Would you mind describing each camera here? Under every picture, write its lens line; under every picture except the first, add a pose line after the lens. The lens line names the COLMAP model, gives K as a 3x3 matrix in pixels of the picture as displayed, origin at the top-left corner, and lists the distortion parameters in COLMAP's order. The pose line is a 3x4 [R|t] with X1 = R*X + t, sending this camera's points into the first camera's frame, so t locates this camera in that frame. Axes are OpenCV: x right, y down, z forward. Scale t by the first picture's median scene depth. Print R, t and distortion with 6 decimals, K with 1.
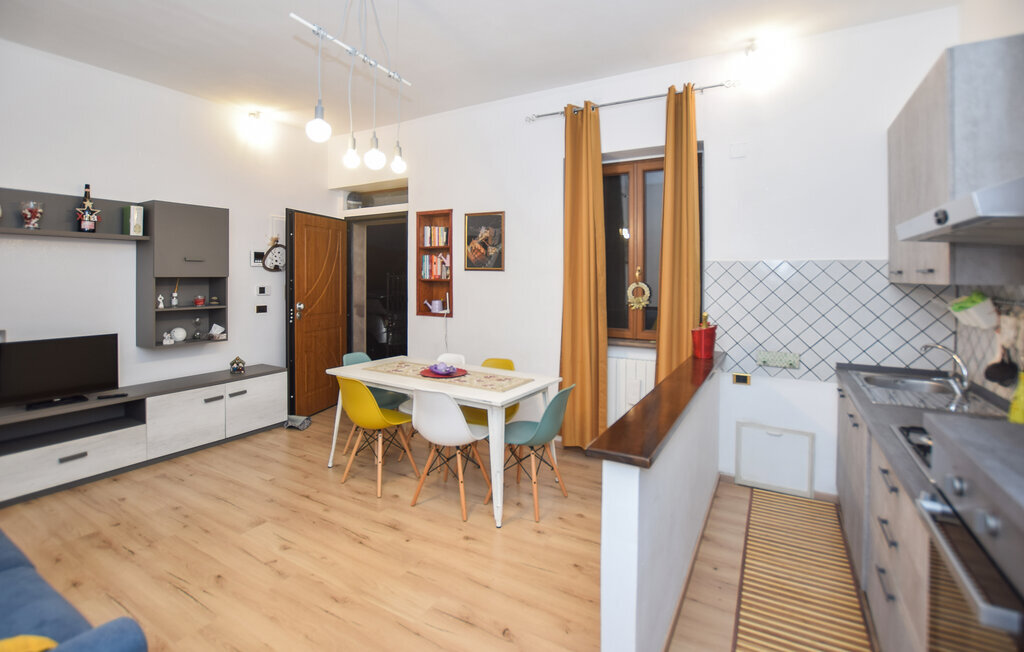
lens RADIAL K [[478.5, 0, 509.7], [0, 478.5, 282.8], [0, 0, 1]] dist [-0.041377, 0.000632]
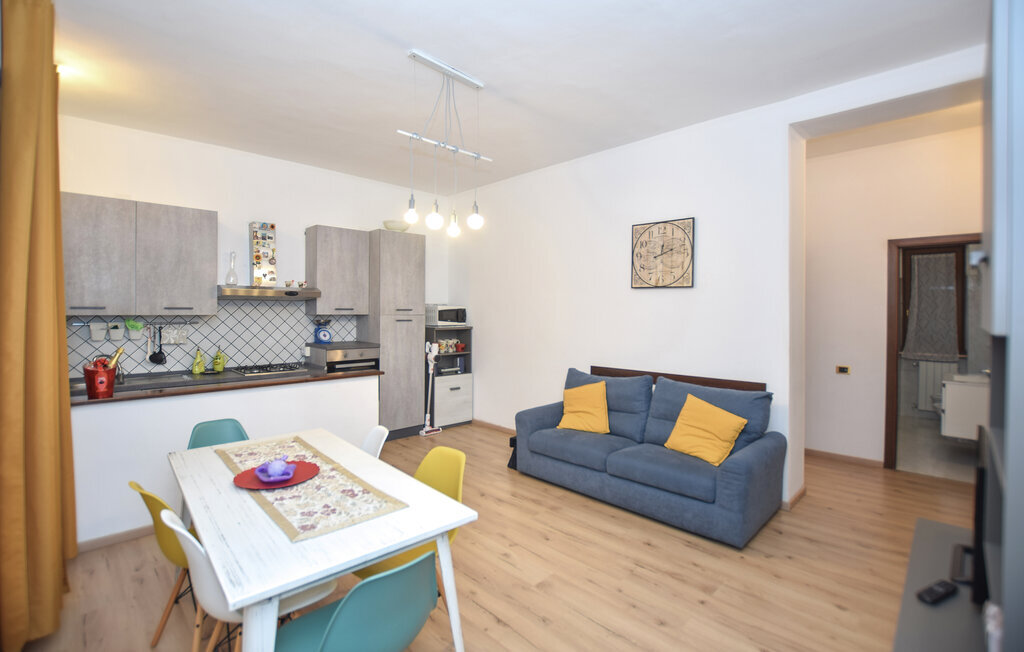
lens RADIAL K [[459.7, 0, 511.1], [0, 459.7, 307.7], [0, 0, 1]] dist [-0.023213, 0.000103]
pose [[-0.966337, -0.008660, 0.257132, -0.469404], [-0.006628, 0.999940, 0.008769, -0.025796], [-0.257192, 0.006769, -0.966336, 1.254098]]
